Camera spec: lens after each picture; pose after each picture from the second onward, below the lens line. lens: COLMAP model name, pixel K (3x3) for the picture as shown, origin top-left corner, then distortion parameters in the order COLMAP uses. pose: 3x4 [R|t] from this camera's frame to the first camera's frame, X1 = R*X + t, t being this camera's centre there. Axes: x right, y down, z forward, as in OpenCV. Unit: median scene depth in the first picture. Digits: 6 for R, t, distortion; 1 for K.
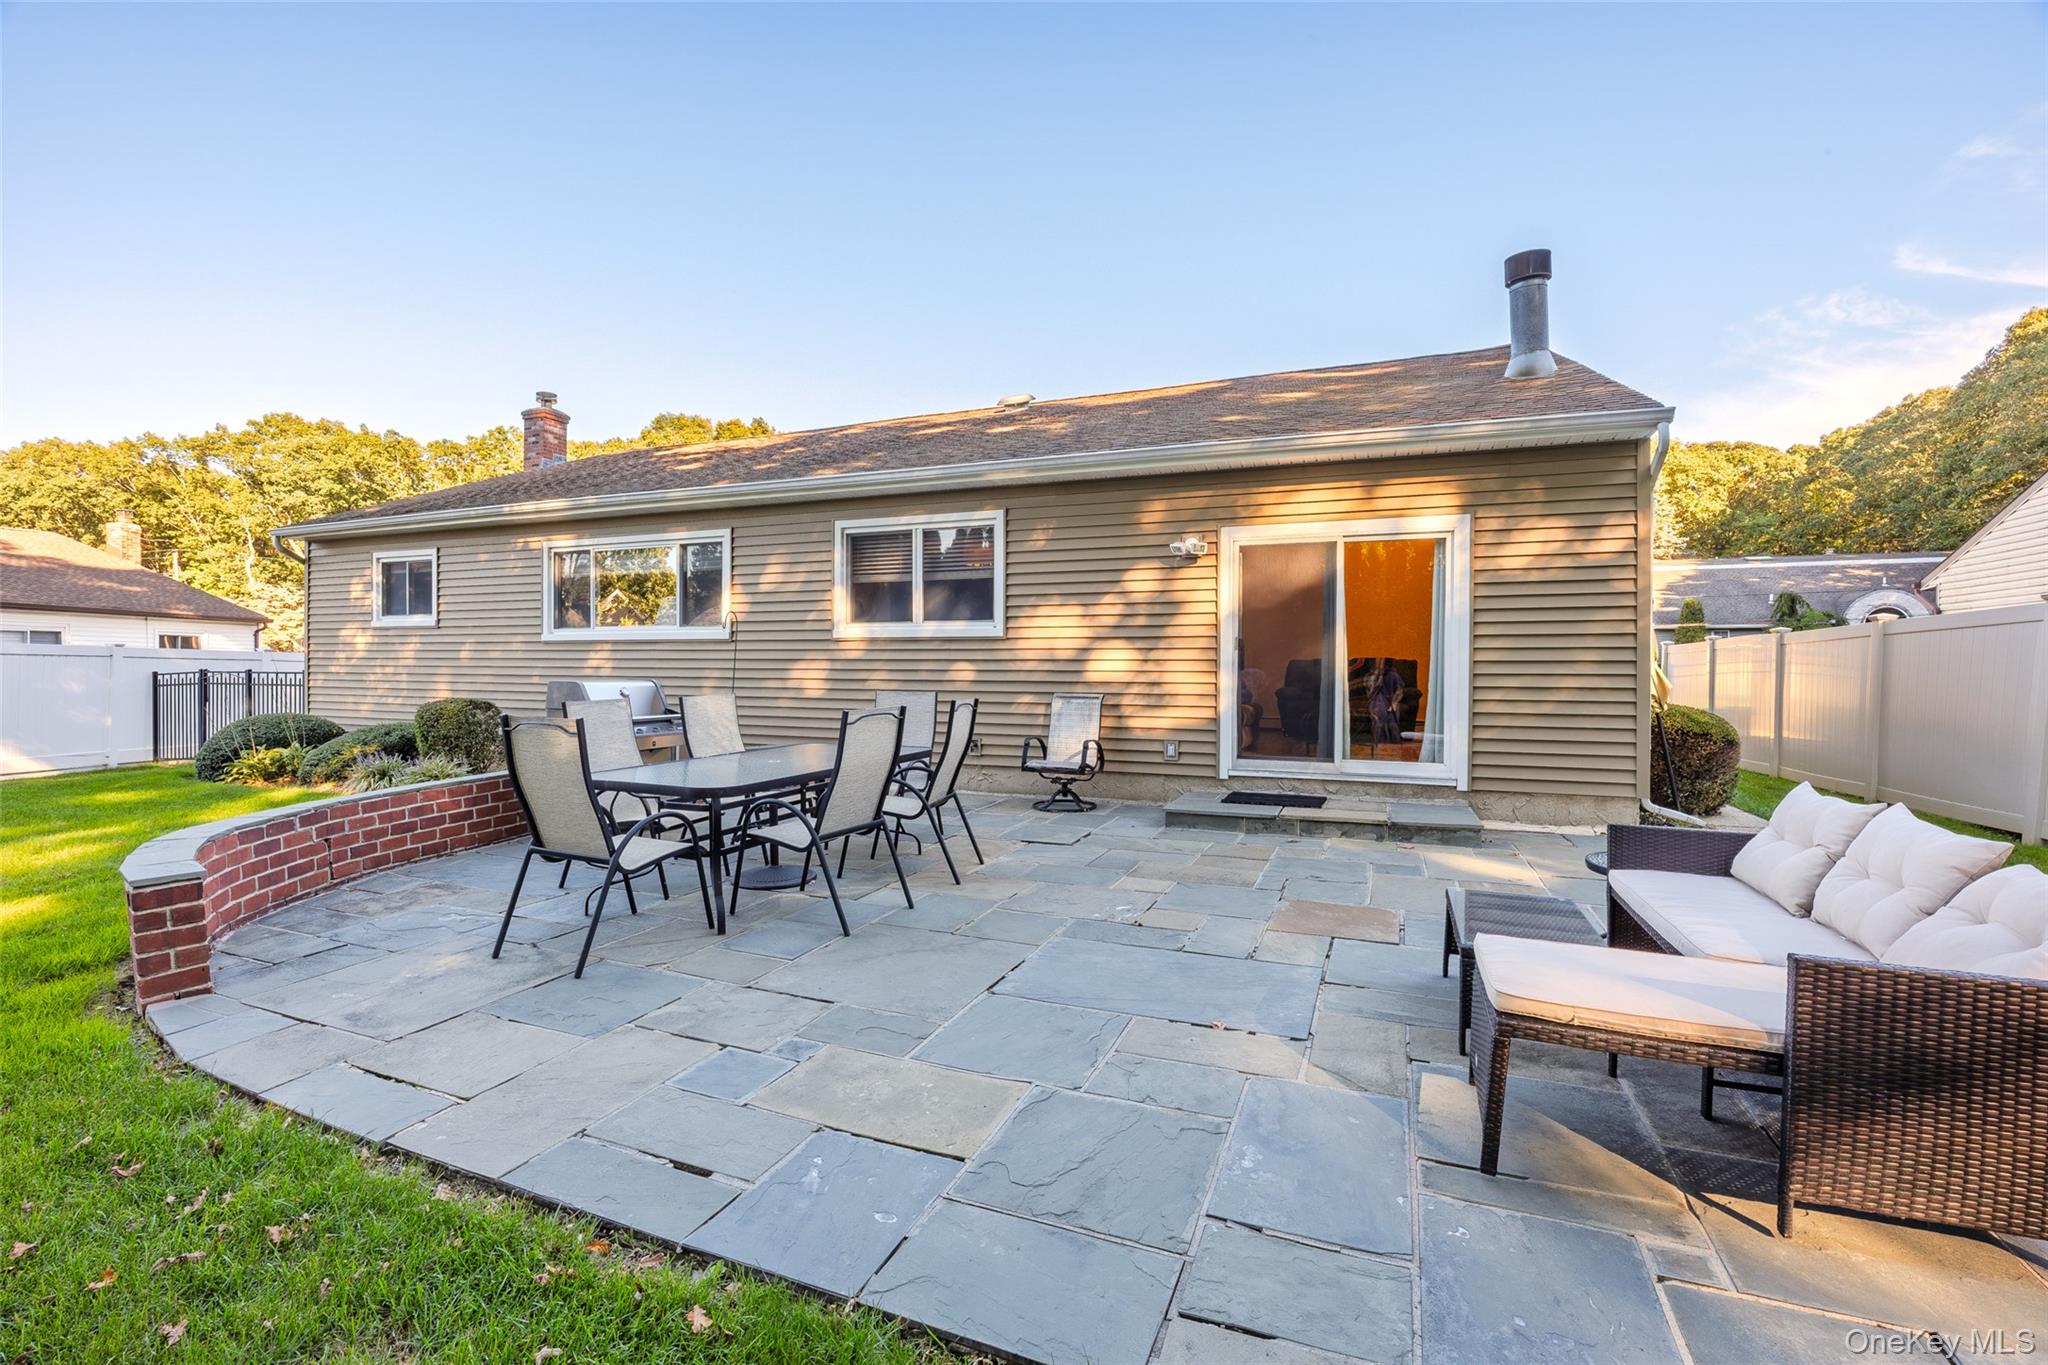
lens RADIAL K [[901.4, 0, 1033.3], [0, 901.4, 684.6], [0, 0, 1]] dist [-0.018597, -0.000091]
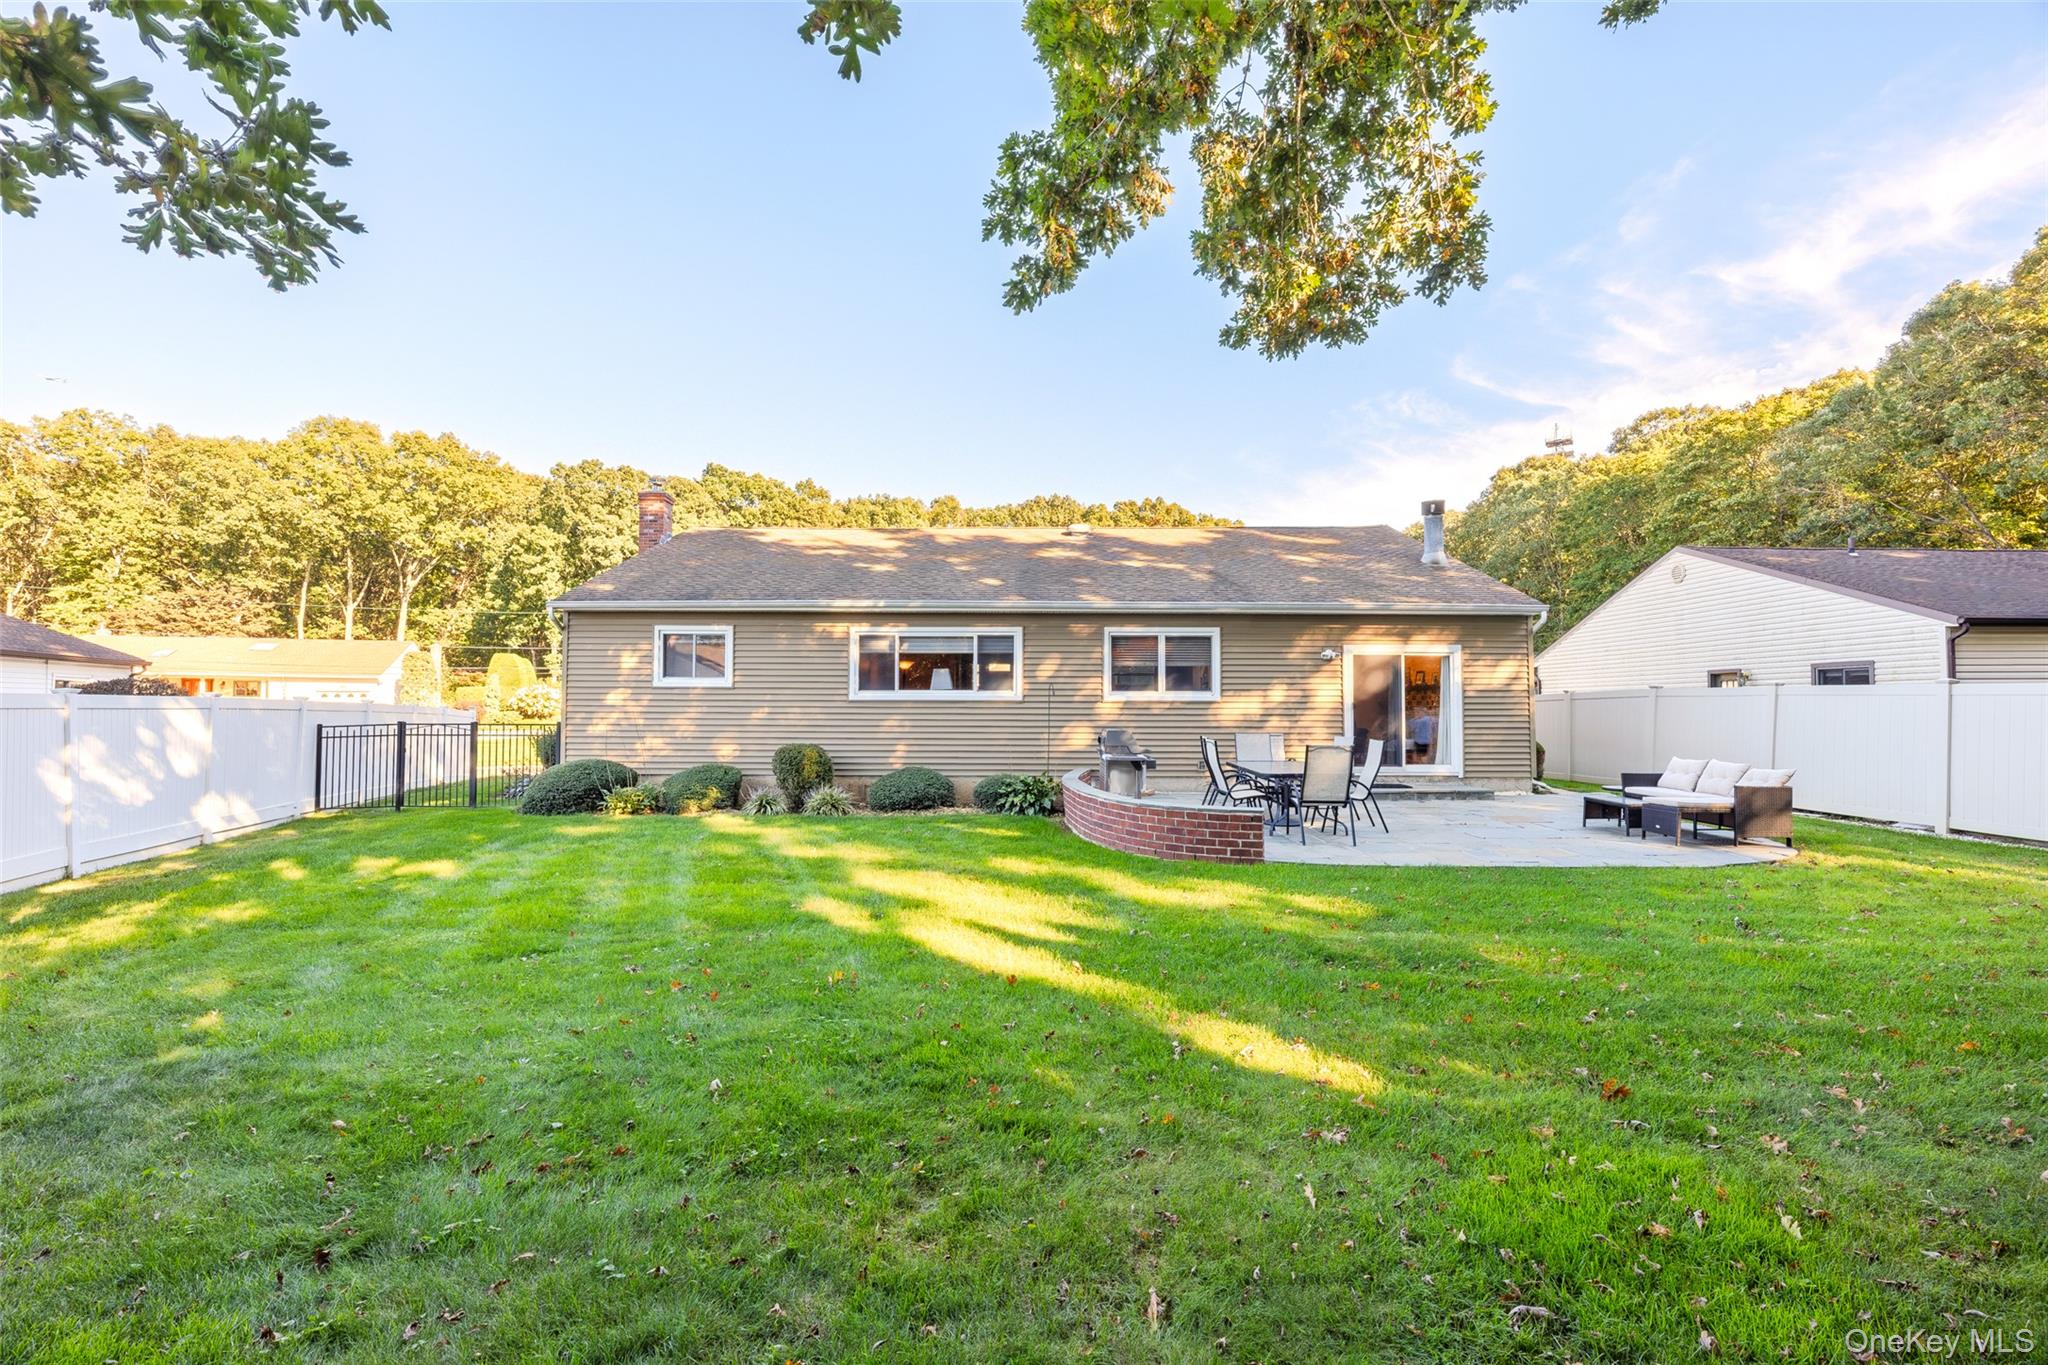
lens RADIAL K [[901.4, 0, 1031.4], [0, 901.4, 688.9], [0, 0, 1]] dist [-0.018597, -0.000091]
pose [[0.925523, 0.004706, 0.378662, -1.077192], [0.009070, 0.999360, -0.034591, -0.021249], [-0.378582, 0.035449, 0.924889, -0.485784]]
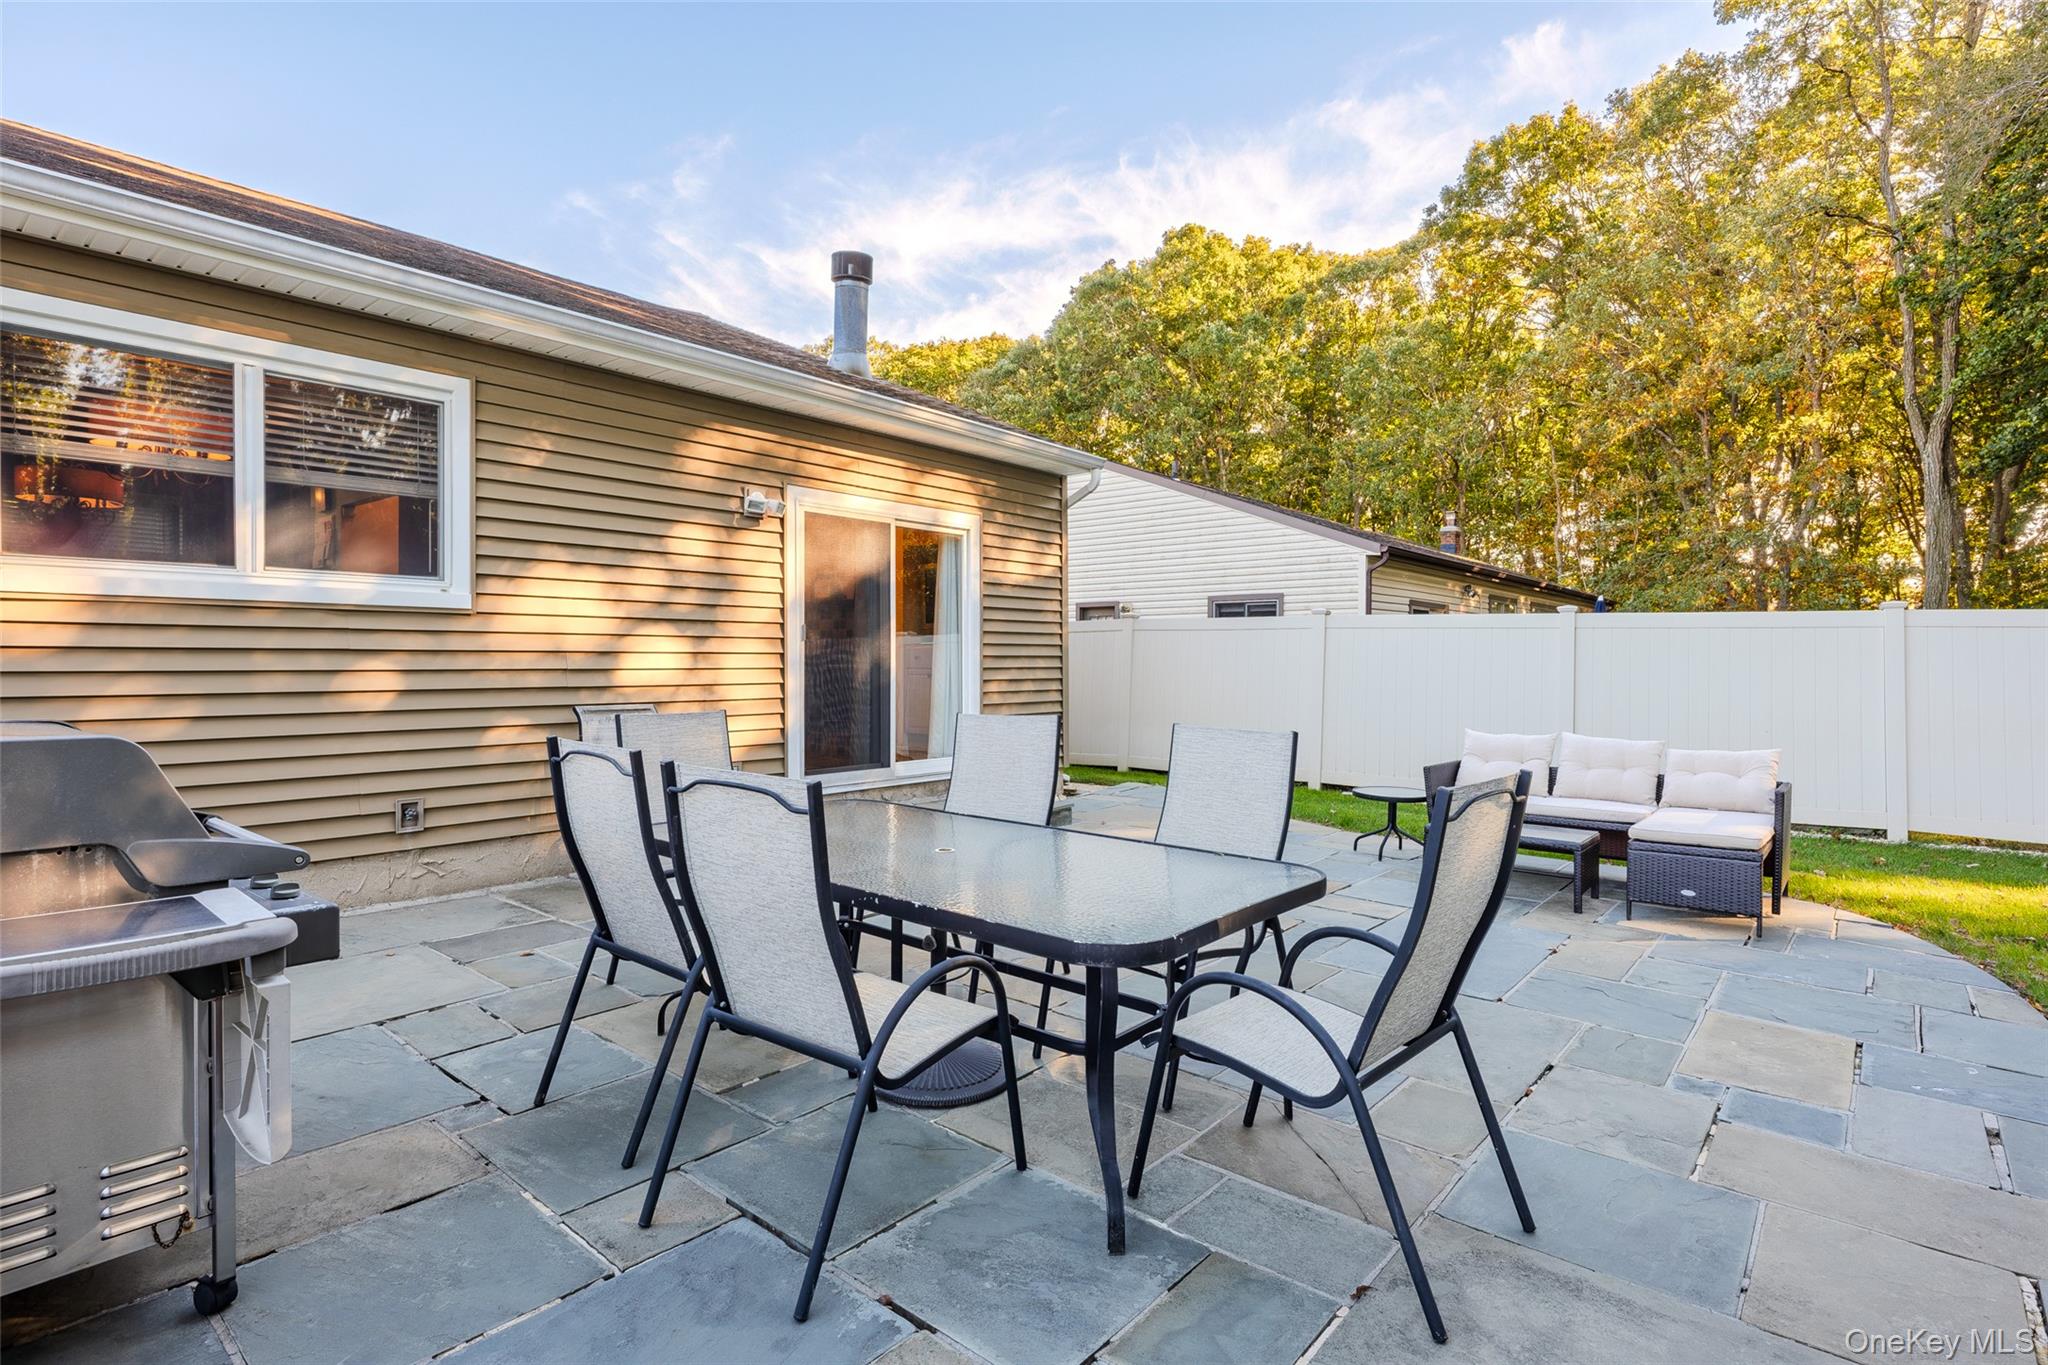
lens RADIAL K [[1018.9, 0, 1028.2], [0, 1018.9, 674.1], [0, 0, 1]] dist [-0.002823, 0.000018]
pose [[0.304310, -0.017048, 0.952421, -0.558007], [0.016862, 0.999780, 0.012509, -0.016154], [-0.952424, 0.012253, 0.304530, 0.508398]]
